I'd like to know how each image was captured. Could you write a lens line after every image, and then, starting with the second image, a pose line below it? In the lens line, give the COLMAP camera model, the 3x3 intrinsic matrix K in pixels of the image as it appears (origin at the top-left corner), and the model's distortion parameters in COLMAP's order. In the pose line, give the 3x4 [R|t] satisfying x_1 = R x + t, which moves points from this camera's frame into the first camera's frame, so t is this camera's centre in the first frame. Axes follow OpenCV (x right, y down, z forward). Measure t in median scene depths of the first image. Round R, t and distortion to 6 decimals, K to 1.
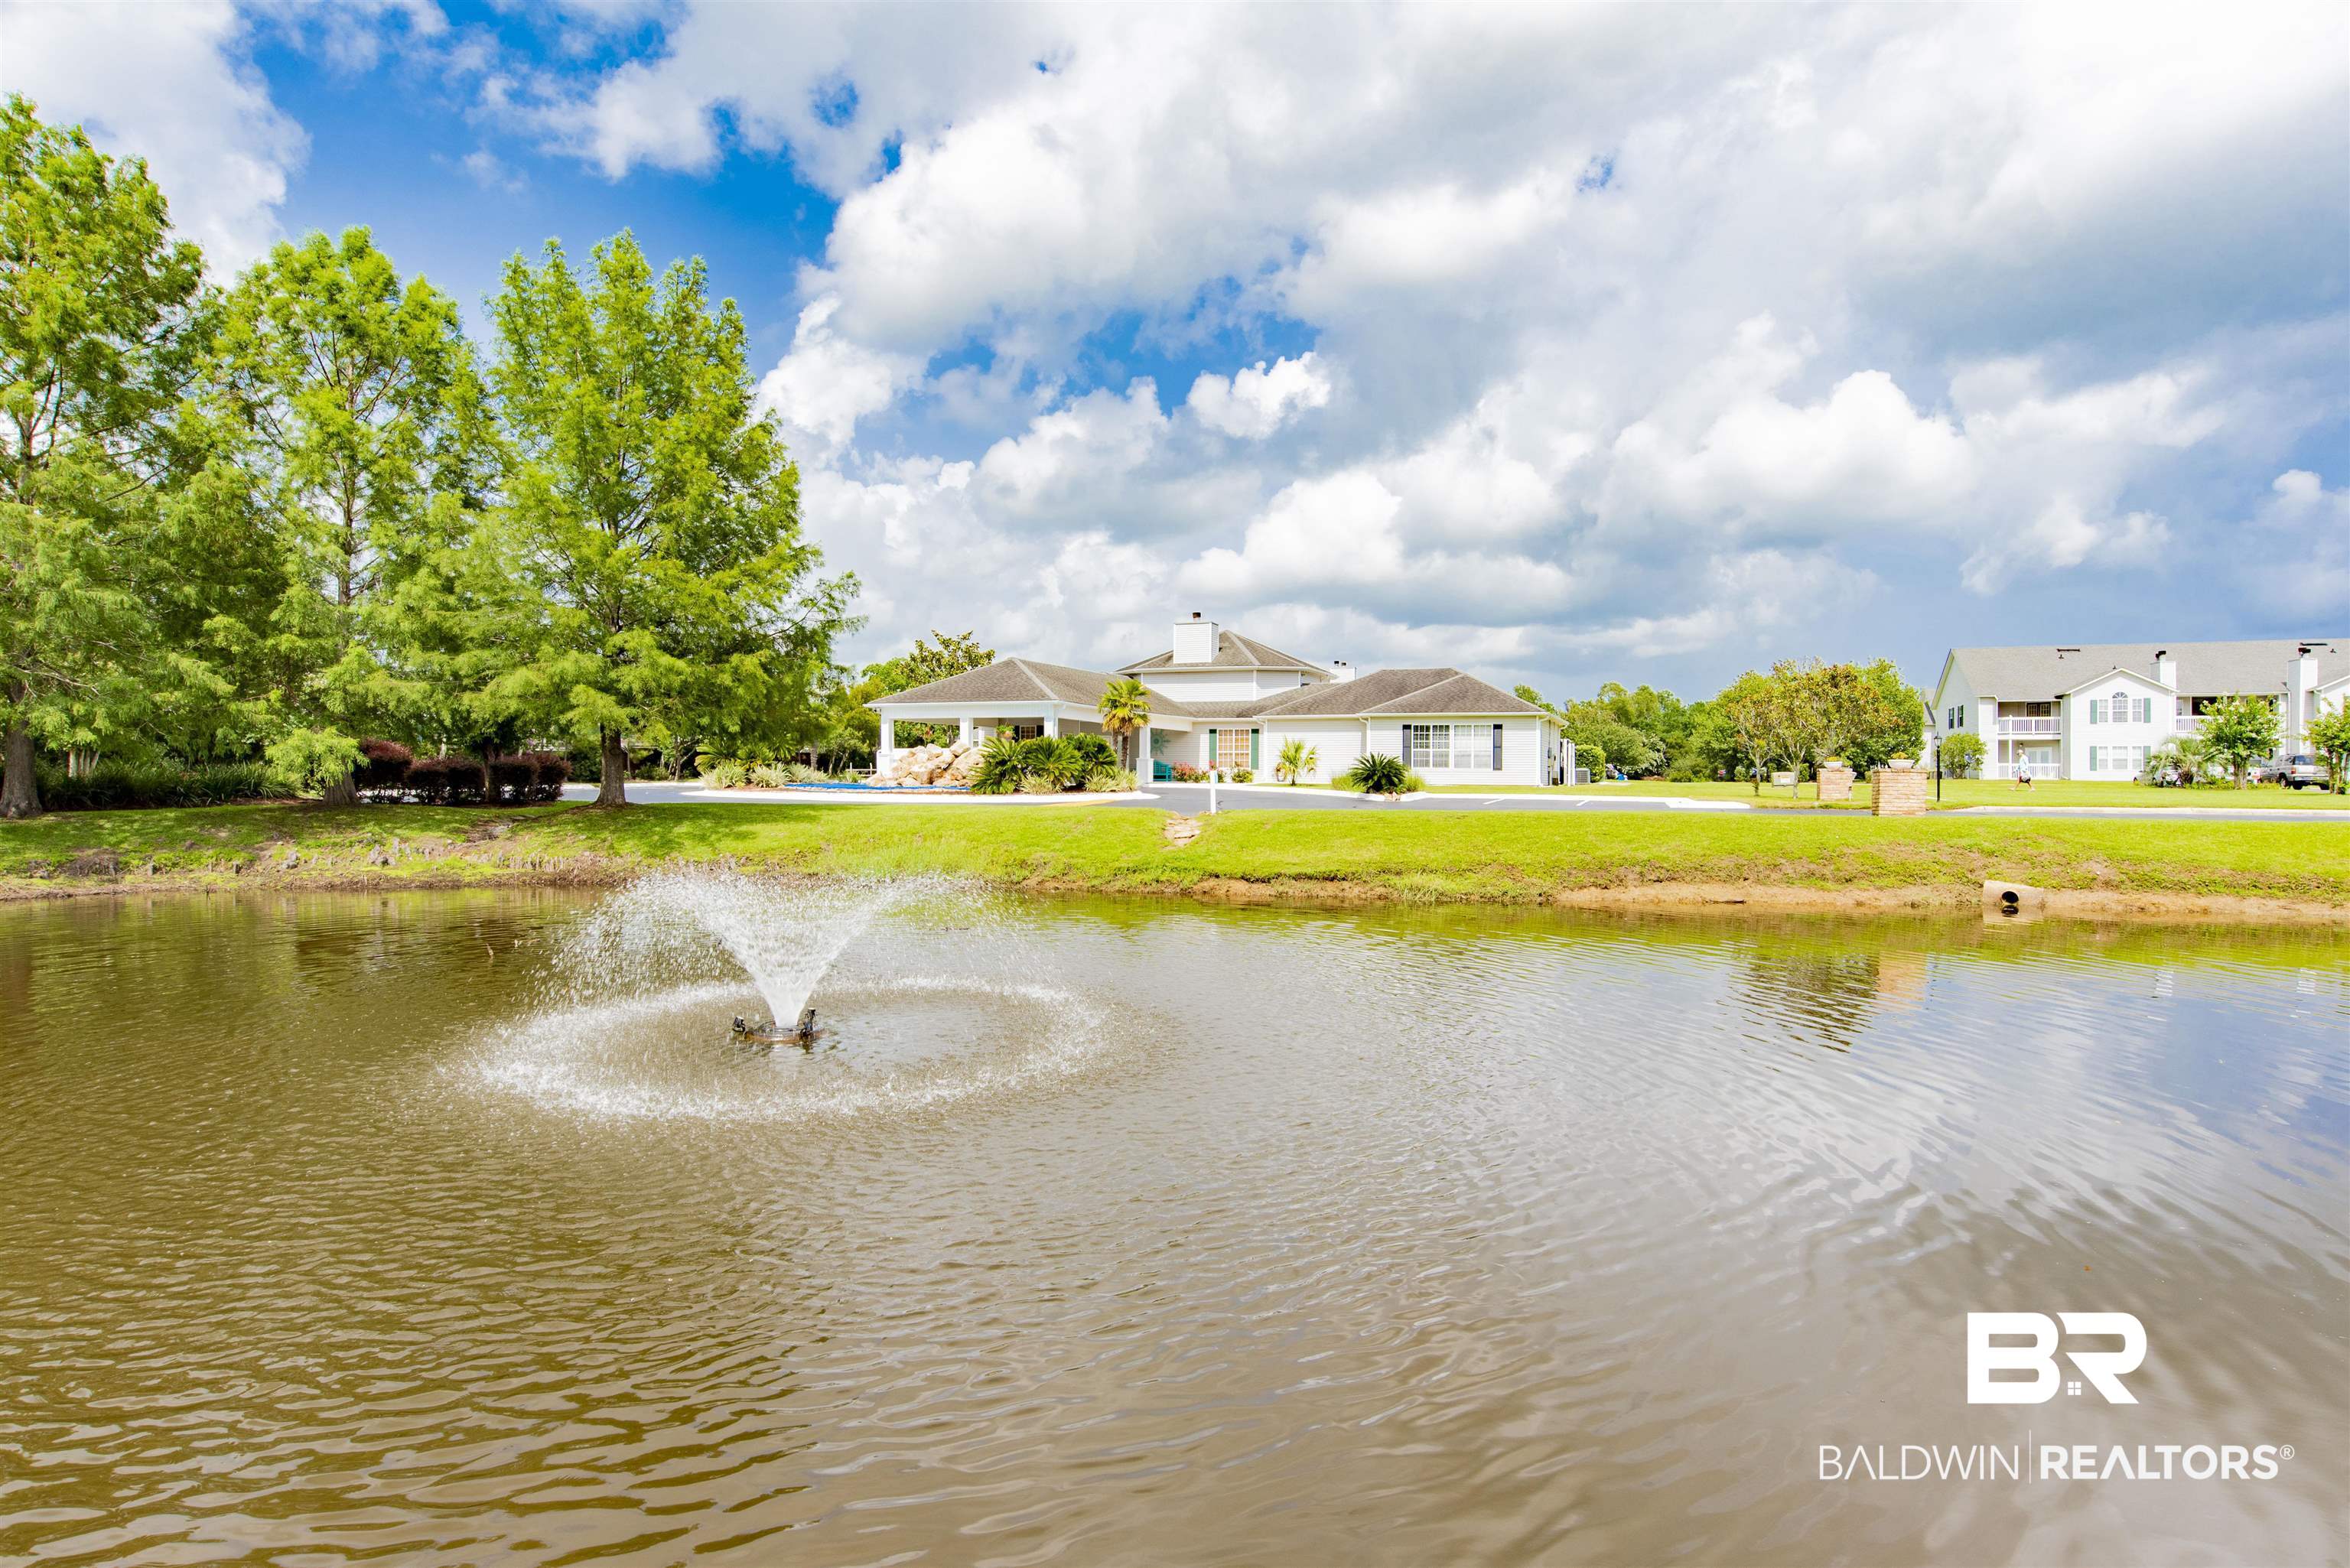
lens RADIAL K [[1283.8, 0, 1175.0], [0, 1283.8, 784.0], [0, 0, 1]] dist [0.000200, -0.000003]
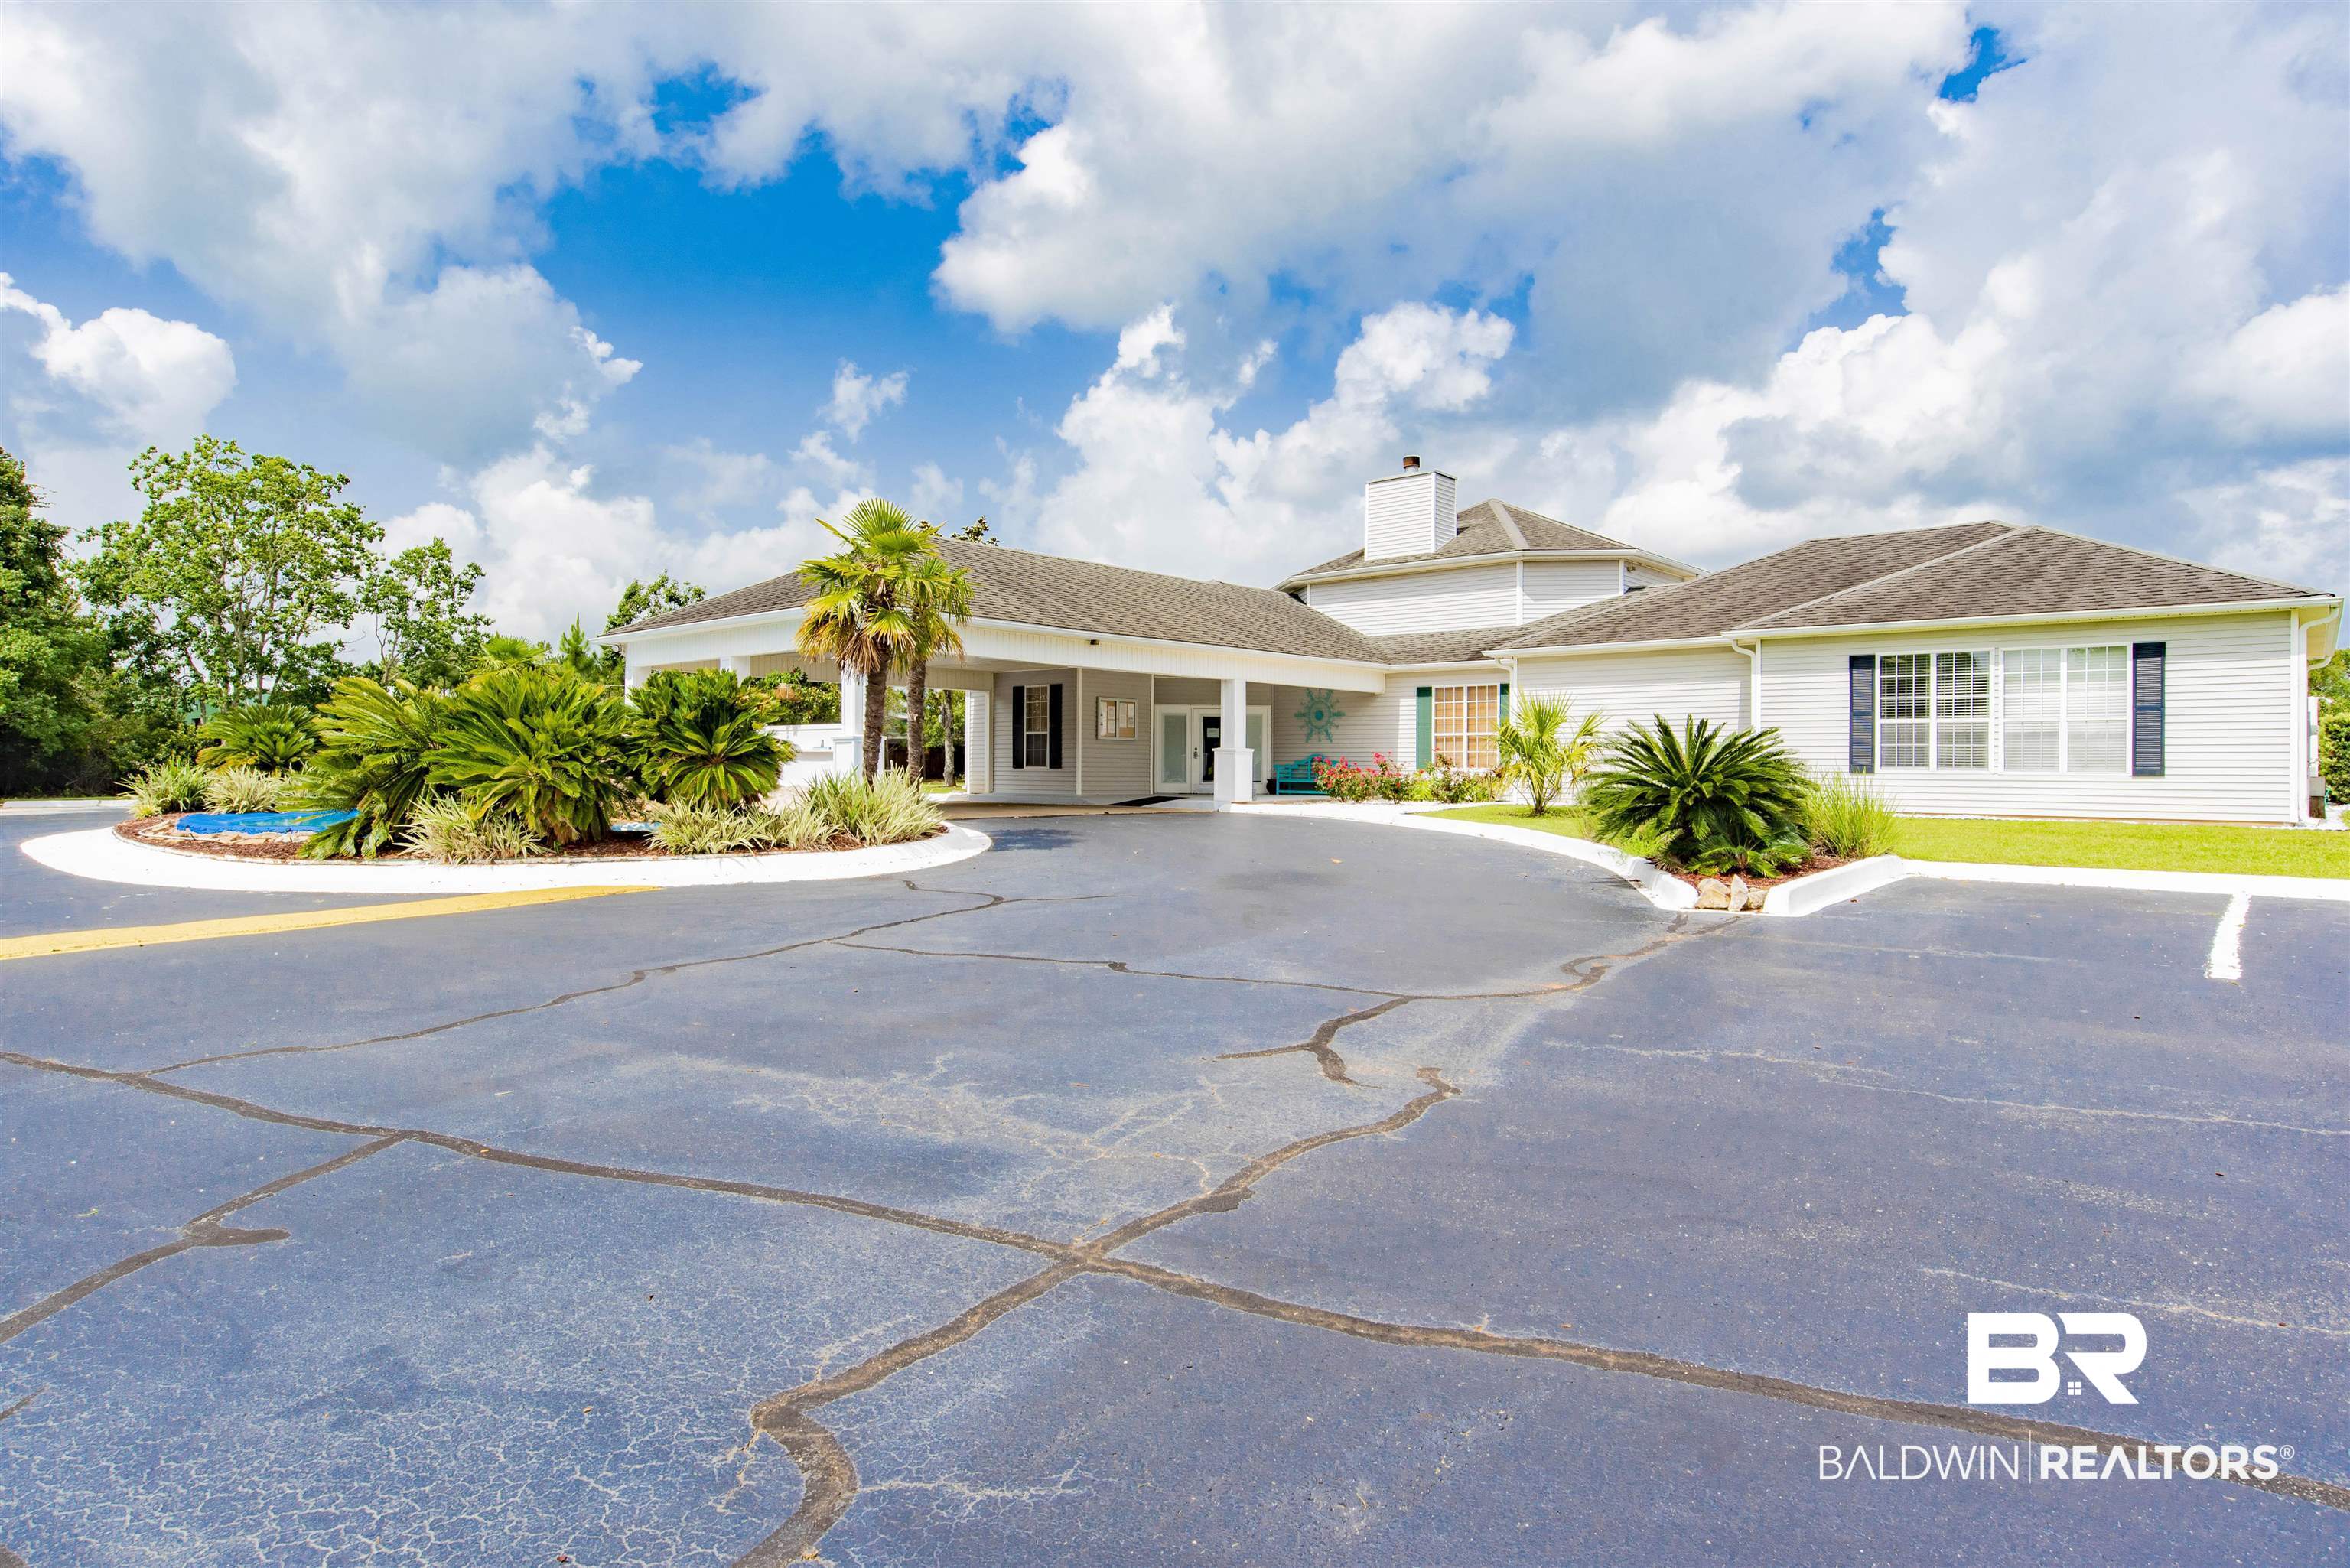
lens RADIAL K [[1374.2, 0, 1175.0], [0, 1374.2, 784.0], [0, 0, 1]] dist [-0.000945, -0.000125]
pose [[0.950141, 0.003982, -0.311794, 0.116308], [-0.003691, 0.999992, 0.001522, -0.008227], [0.311798, -0.000296, 0.950148, 0.558919]]
